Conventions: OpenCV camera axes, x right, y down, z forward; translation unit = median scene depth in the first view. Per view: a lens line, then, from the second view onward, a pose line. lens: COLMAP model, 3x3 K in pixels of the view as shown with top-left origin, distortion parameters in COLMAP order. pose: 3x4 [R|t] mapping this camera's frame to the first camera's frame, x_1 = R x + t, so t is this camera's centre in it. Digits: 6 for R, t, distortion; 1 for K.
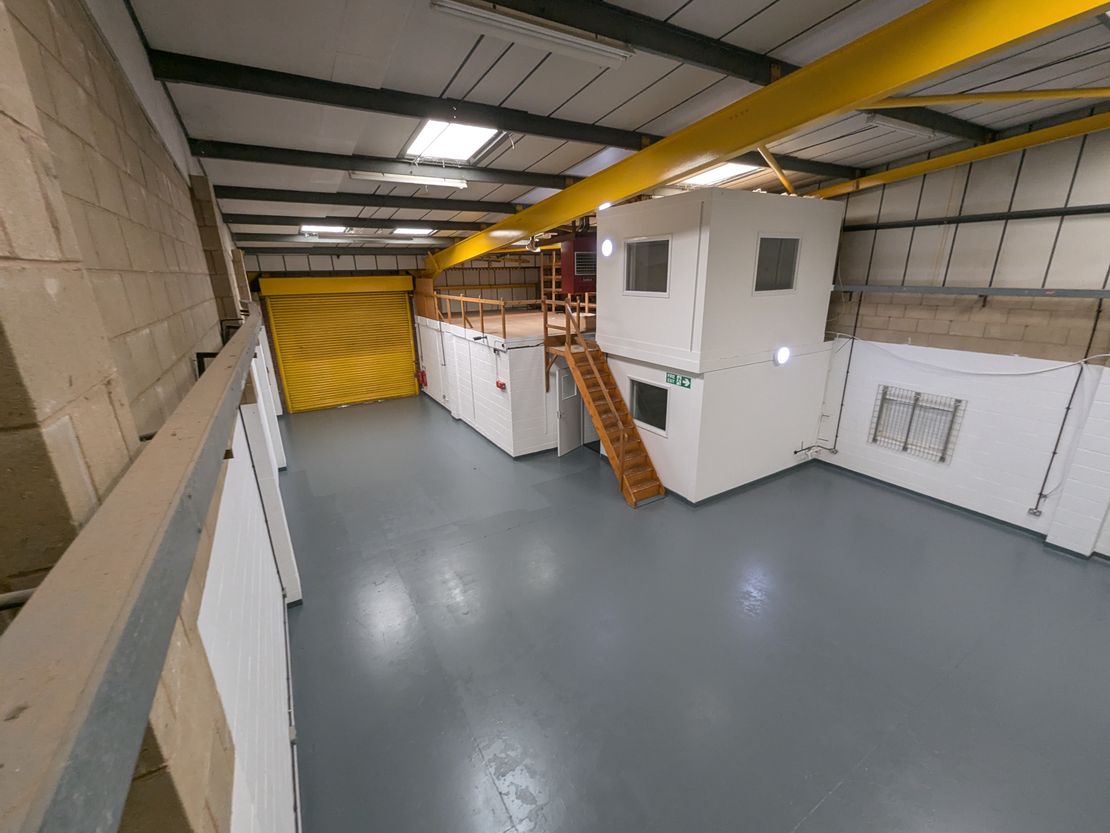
lens RADIAL K [[444.8, 0, 555.0], [0, 444.8, 416.5], [0, 0, 1]] dist [0.000870, -0.000227]
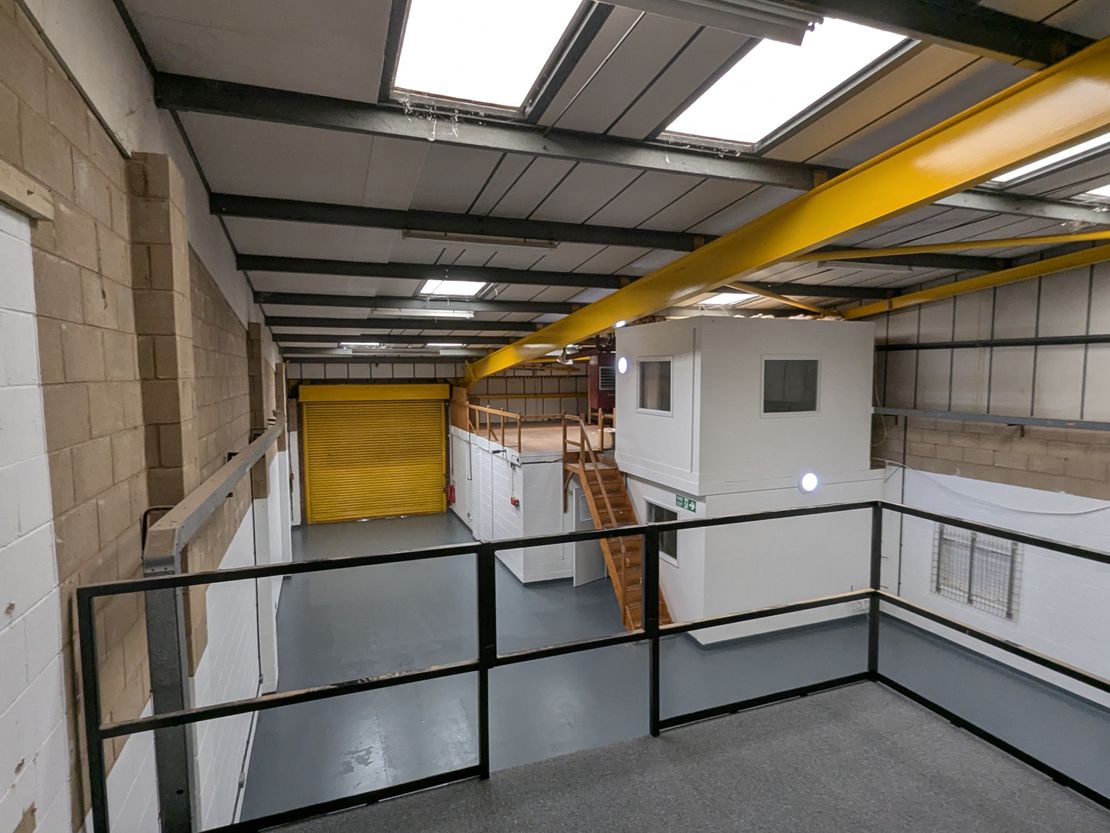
lens RADIAL K [[597.9, 0, 560.1], [0, 597.9, 431.1], [0, 0, 1]] dist [0.000224, 0.002075]
pose [[0.984436, 0.029623, -0.173231, 0.217189], [-0.065719, 0.976230, -0.206533, 0.043543], [0.162995, 0.214703, 0.962982, -0.261406]]
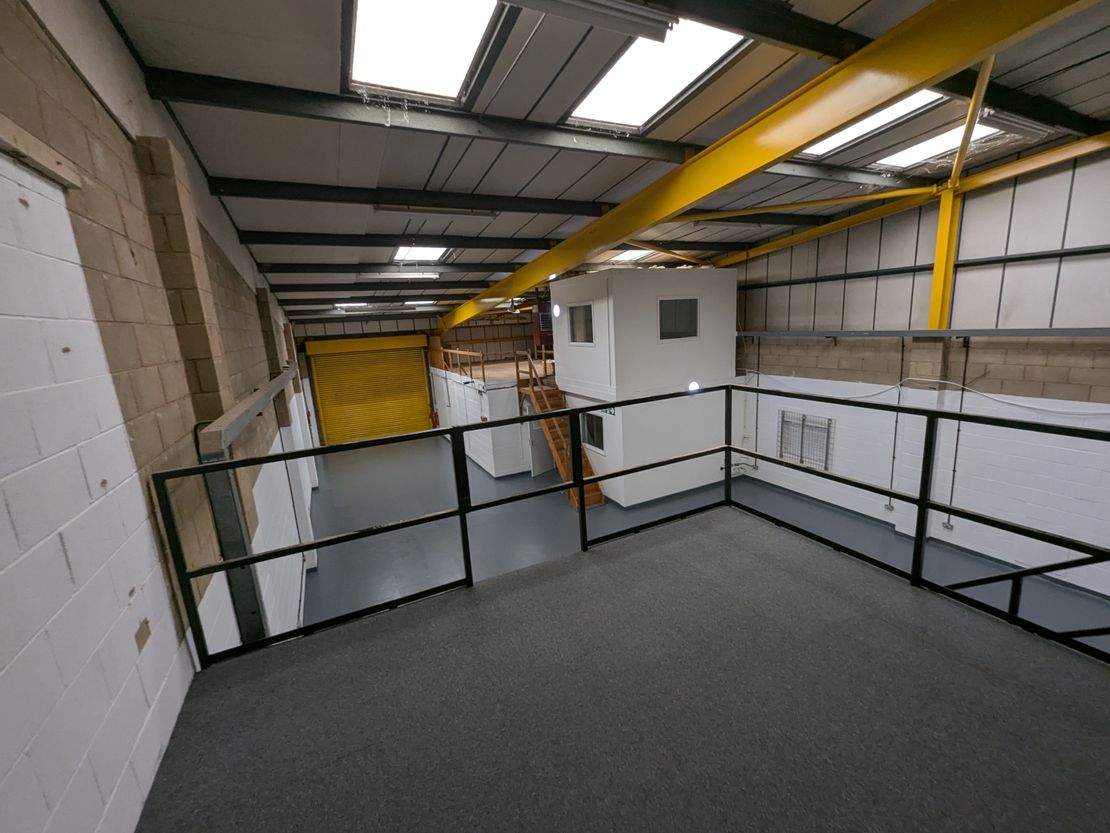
lens RADIAL K [[448.6, 0, 560.4], [0, 448.6, 421.9], [0, 0, 1]] dist [0.001168, 0.000020]
pose [[0.996455, -0.022735, -0.080993, 0.230582], [0.015161, 0.995557, -0.092929, 0.068194], [0.082746, 0.091372, 0.992373, -0.276817]]
